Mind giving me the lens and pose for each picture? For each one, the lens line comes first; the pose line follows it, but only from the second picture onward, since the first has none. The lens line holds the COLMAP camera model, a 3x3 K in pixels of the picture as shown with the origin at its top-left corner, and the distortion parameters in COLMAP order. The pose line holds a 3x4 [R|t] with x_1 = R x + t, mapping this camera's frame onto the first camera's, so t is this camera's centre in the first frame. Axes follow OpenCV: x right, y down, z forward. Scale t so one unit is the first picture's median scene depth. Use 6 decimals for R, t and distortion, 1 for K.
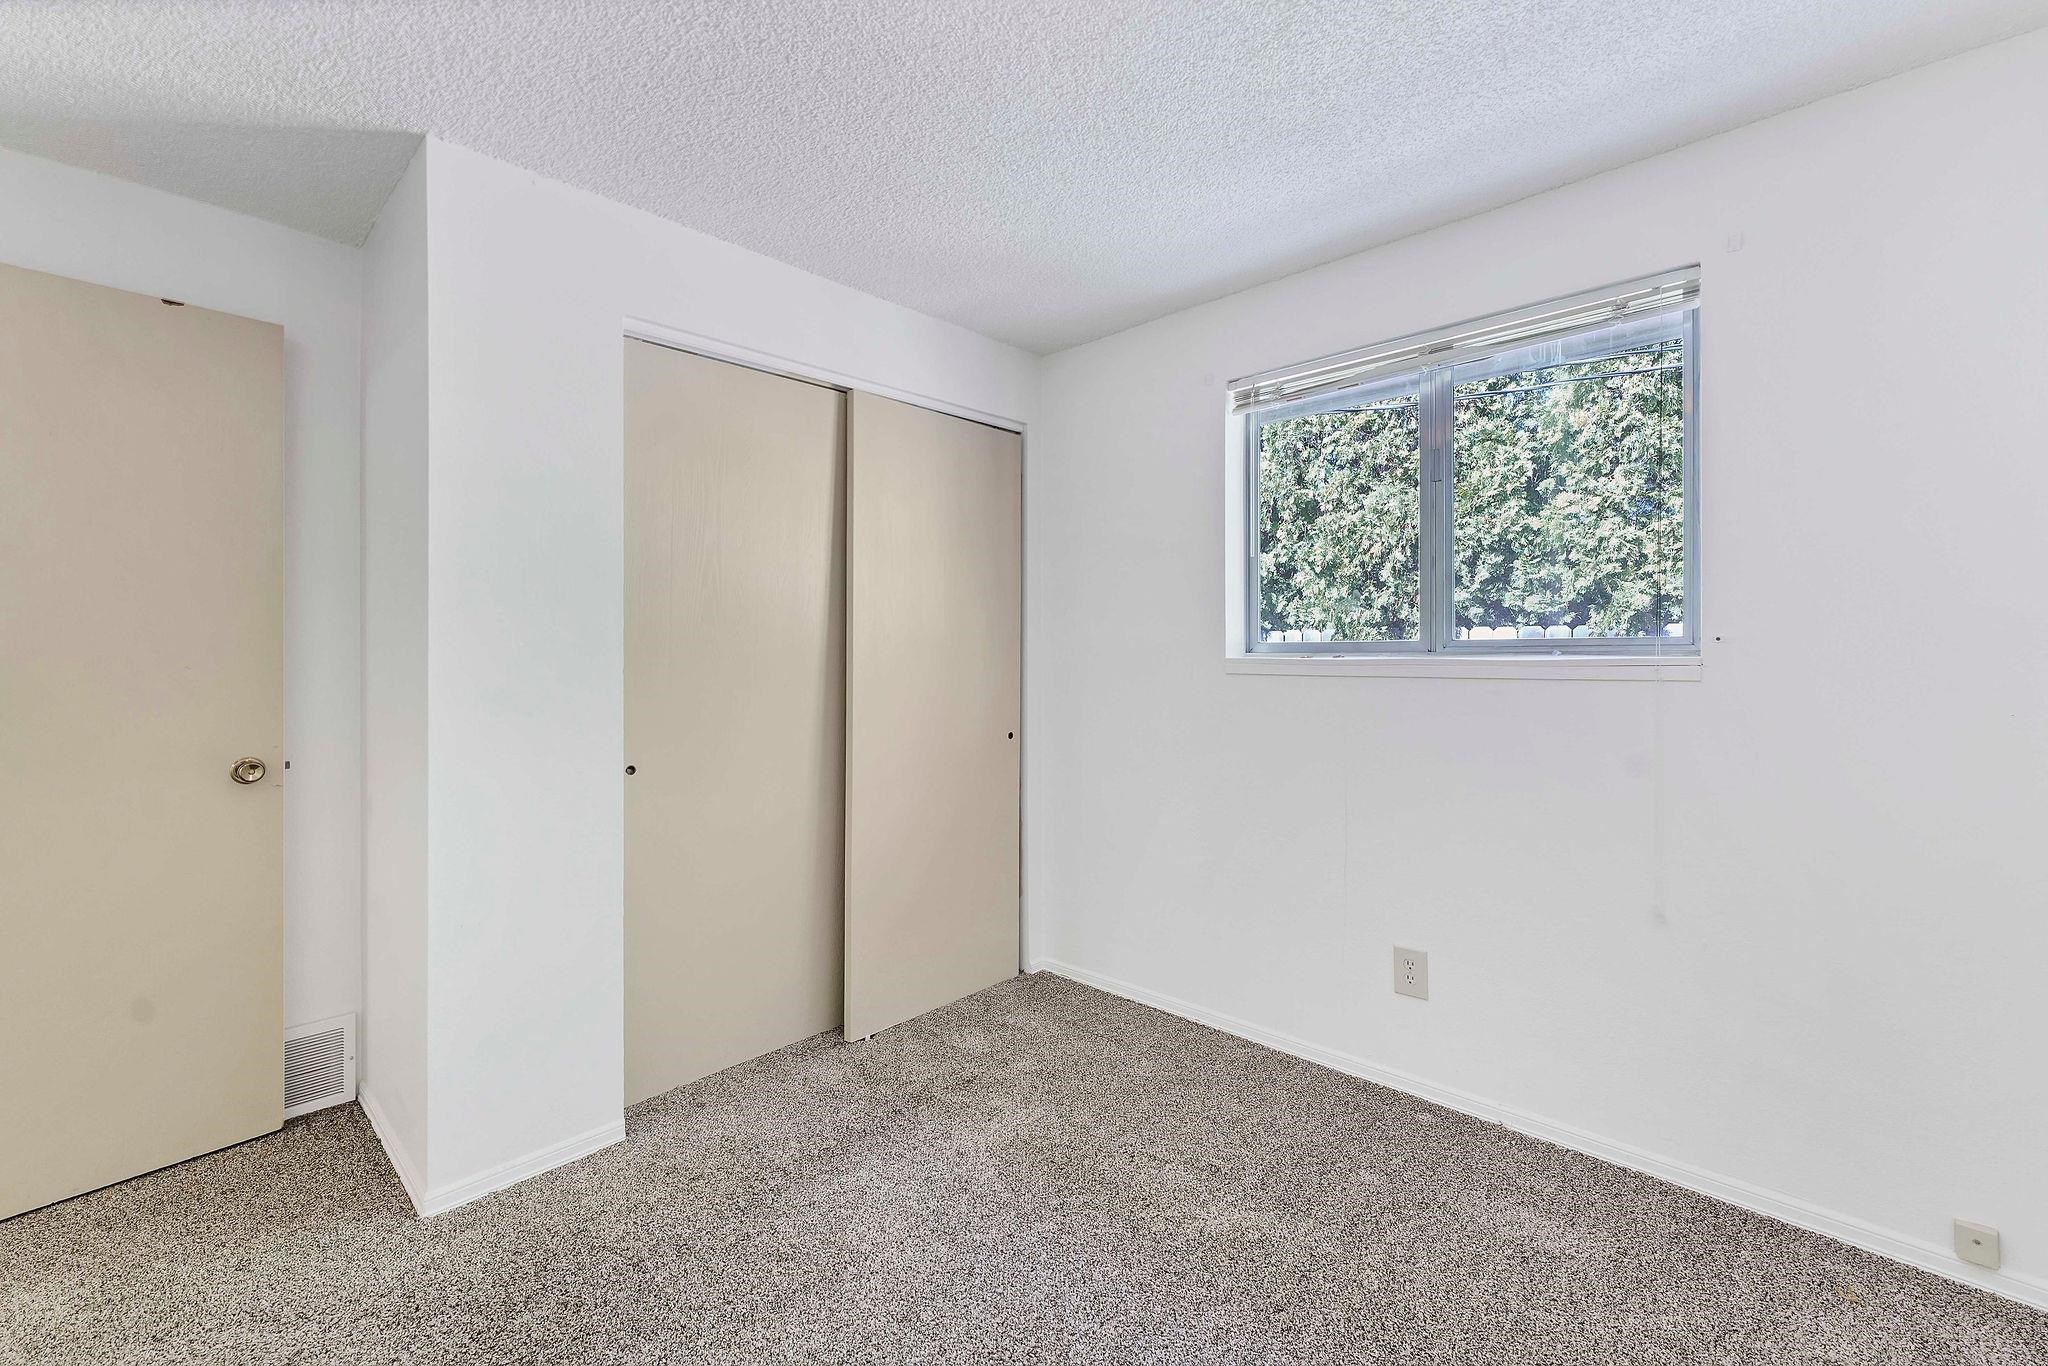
lens RADIAL K [[854.2, 0, 1023.9], [0, 854.2, 652.1], [0, 0, 1]] dist [0.000893, 0.000017]
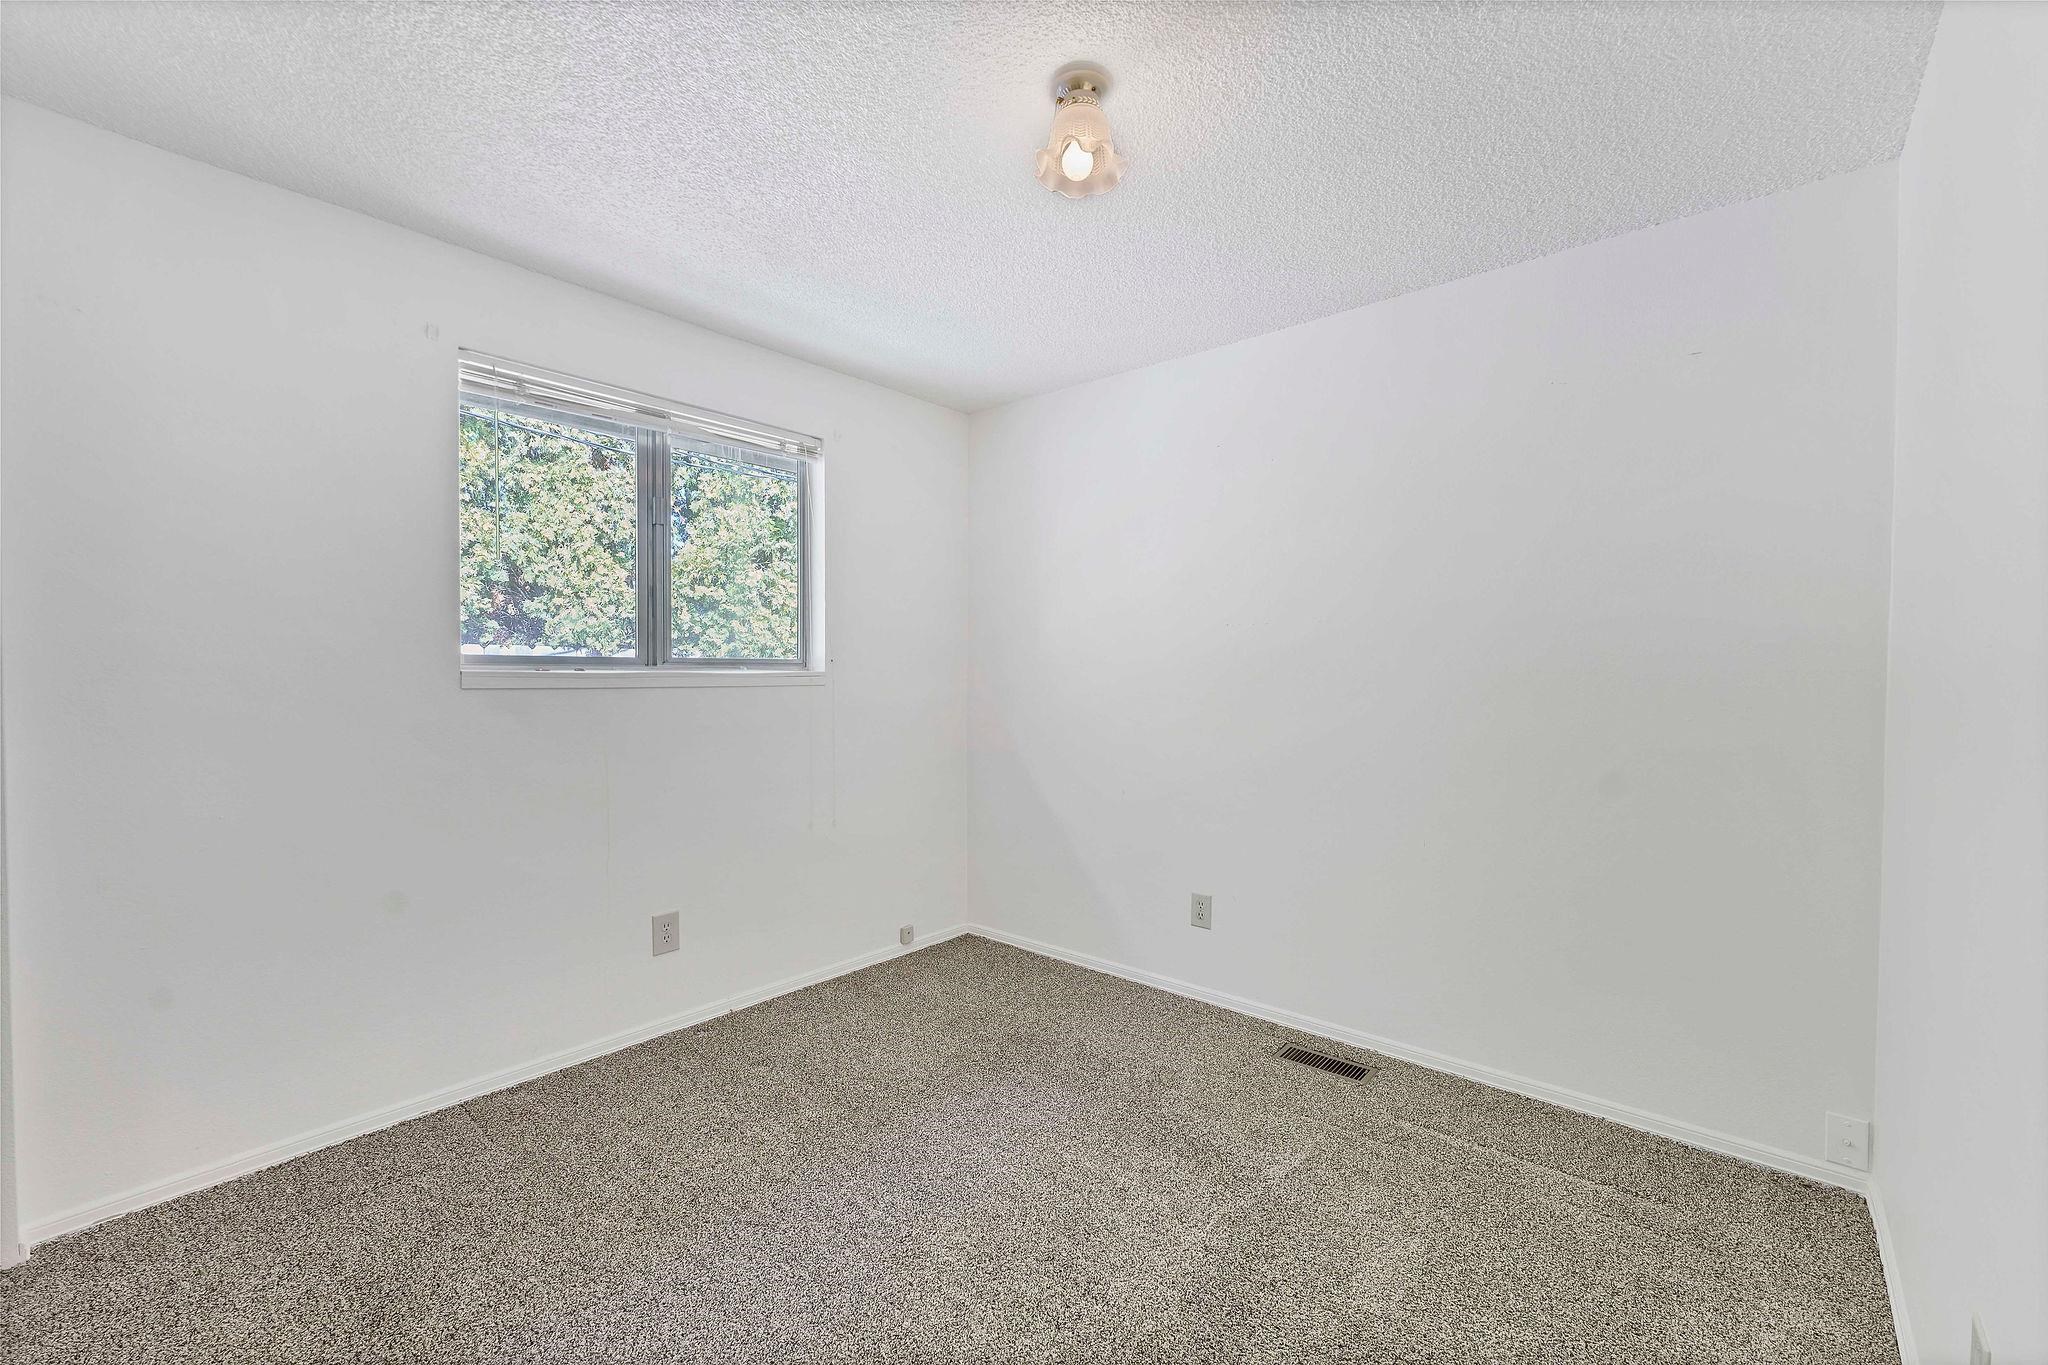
lens RADIAL K [[837.7, 0, 1024.0], [0, 837.7, 682.5], [0, 0, 1]] dist [-0.000855, -0.000079]
pose [[-0.050342, -0.011775, 0.998663, -0.742880], [-0.008433, 0.999900, 0.011365, 0.005340], [-0.998696, -0.007850, -0.050436, 0.559646]]
